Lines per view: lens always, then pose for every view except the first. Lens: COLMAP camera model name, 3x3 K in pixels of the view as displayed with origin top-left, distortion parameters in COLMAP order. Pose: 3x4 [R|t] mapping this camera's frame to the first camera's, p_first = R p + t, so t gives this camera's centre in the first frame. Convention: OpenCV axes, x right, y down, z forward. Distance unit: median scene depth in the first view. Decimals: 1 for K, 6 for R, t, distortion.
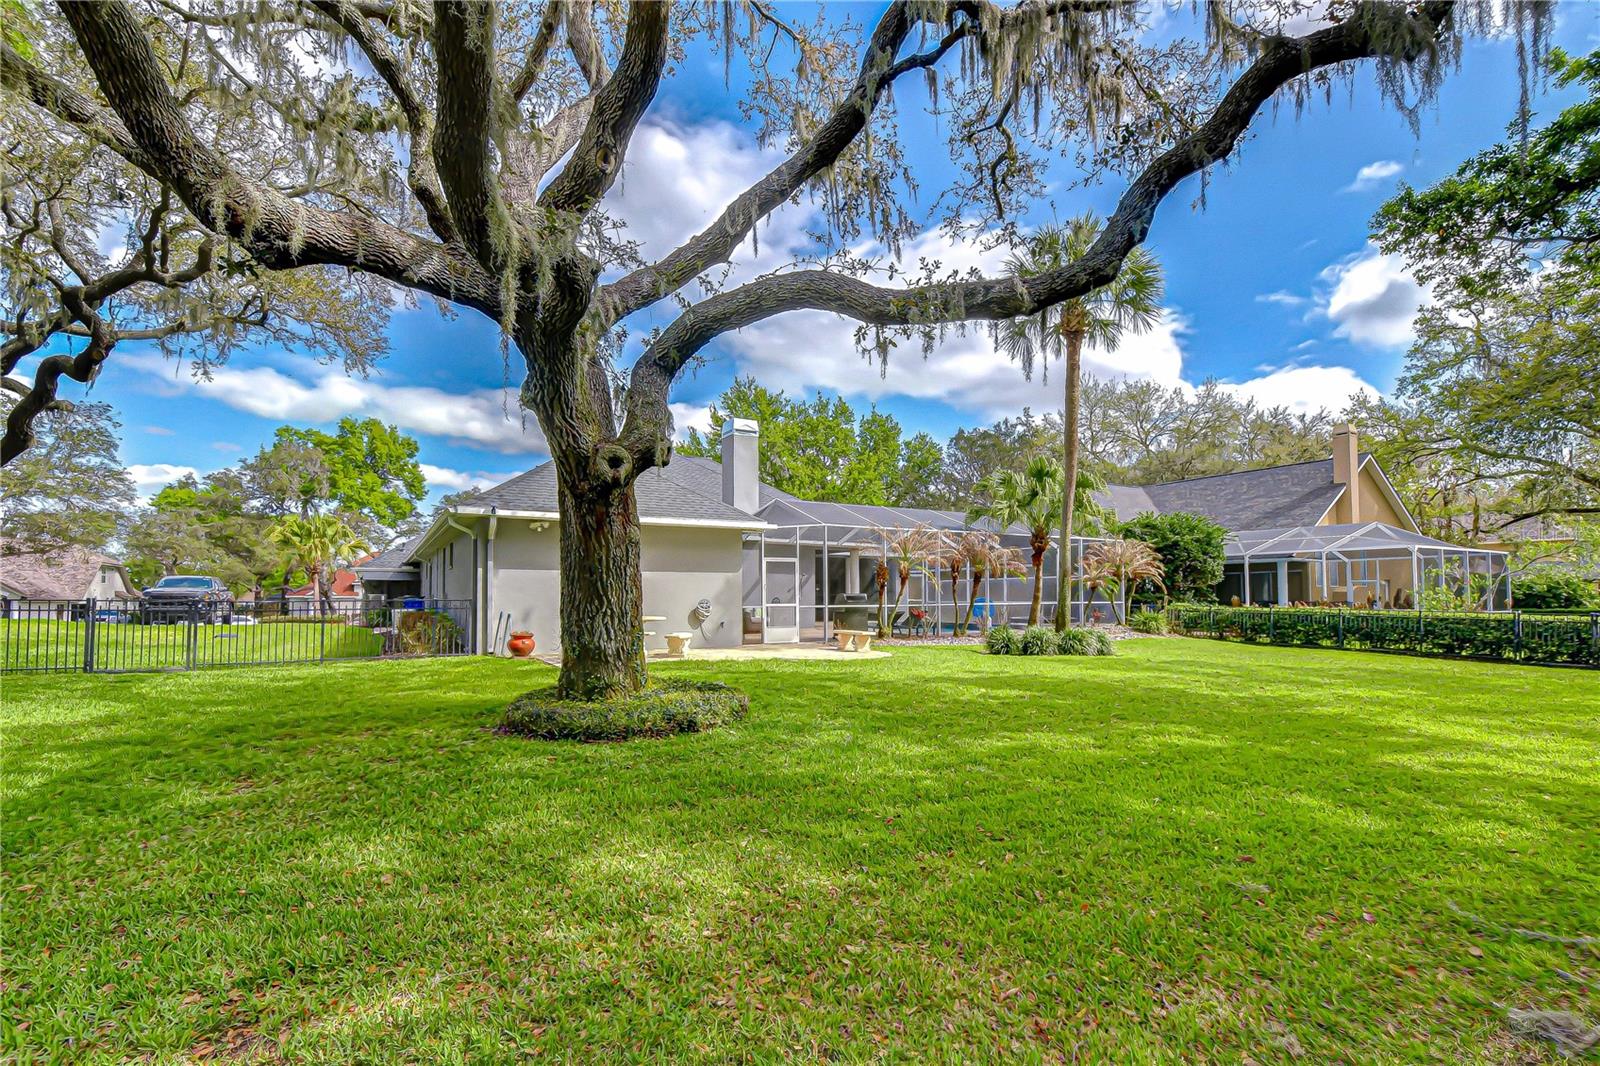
lens RADIAL K [[721.8, 0, 798.9], [0, 721.8, 566.1], [0, 0, 1]] dist [0.000688, -0.000242]
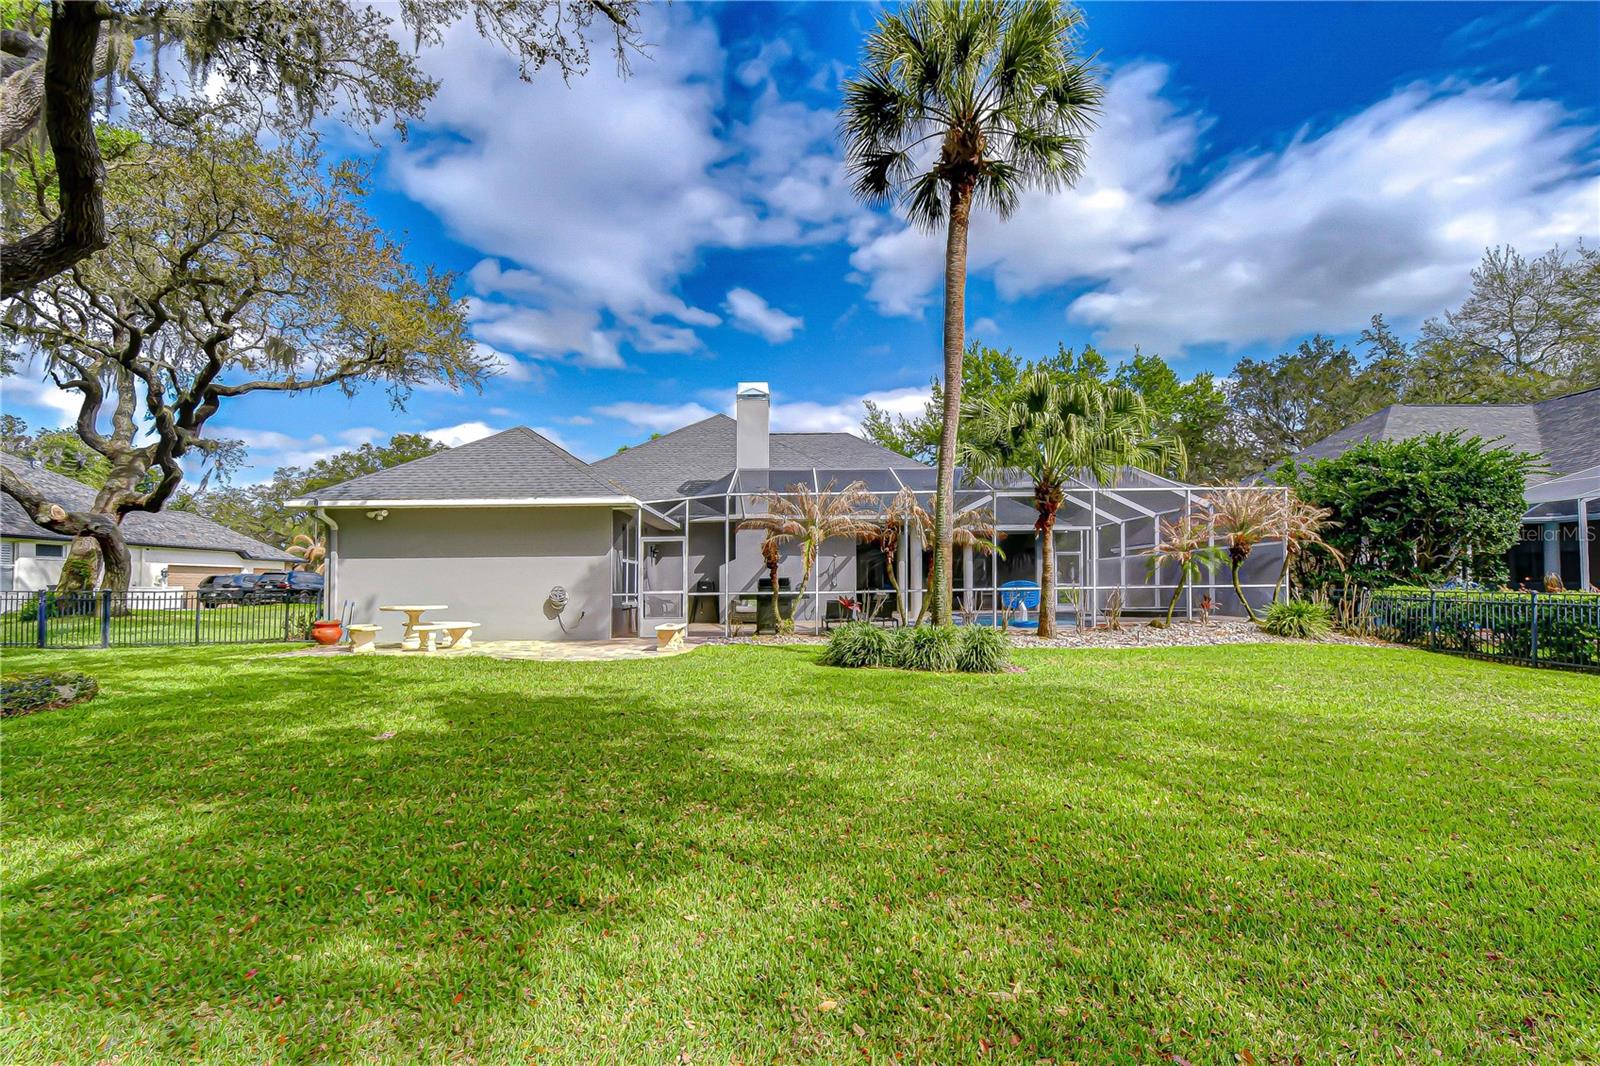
lens RADIAL K [[721.8, 0, 798.9], [0, 721.8, 566.1], [0, 0, 1]] dist [0.000688, -0.000242]
pose [[0.887578, -0.019668, -0.460238, 0.514534], [0.030569, 0.999401, 0.016244, 0.014223], [0.459643, -0.028487, 0.887647, 0.321145]]
